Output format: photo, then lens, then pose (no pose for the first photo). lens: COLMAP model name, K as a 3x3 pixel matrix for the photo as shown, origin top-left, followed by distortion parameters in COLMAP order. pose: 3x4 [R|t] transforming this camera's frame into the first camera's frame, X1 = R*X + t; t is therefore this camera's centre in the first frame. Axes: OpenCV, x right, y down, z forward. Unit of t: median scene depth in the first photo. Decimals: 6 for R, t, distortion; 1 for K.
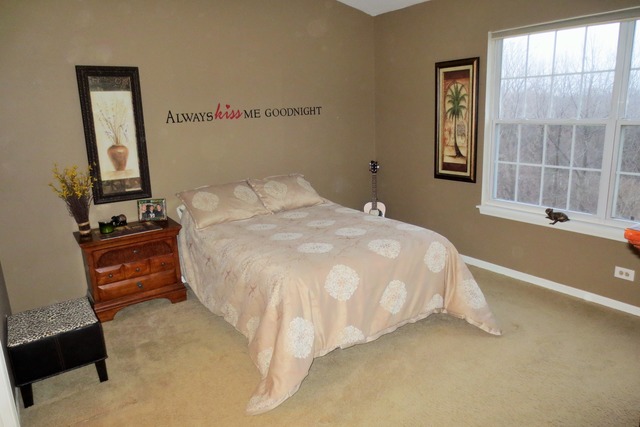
lens RADIAL K [[457.3, 0, 319.5], [0, 457.3, 212.5], [0, 0, 1]] dist [-0.041404, 0.016295]
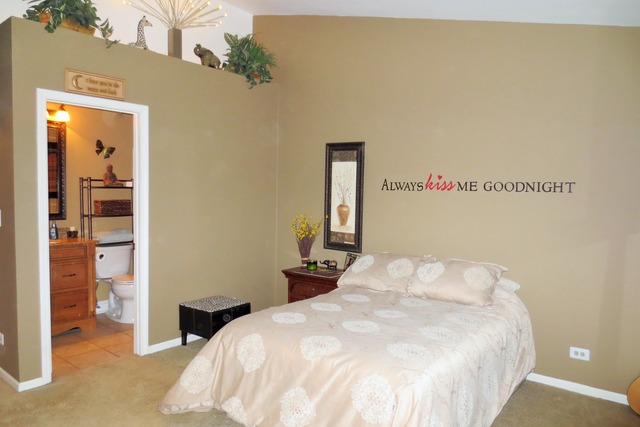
lens RADIAL K [[457.3, 0, 318.8], [0, 457.3, 214.0], [0, 0, 1]] dist [-0.041404, 0.016295]
pose [[0.276423, 0.091805, -0.956641, 0.672534], [-0.247444, 0.968664, 0.021459, -0.125116], [0.928634, 0.230784, 0.290478, 0.545163]]
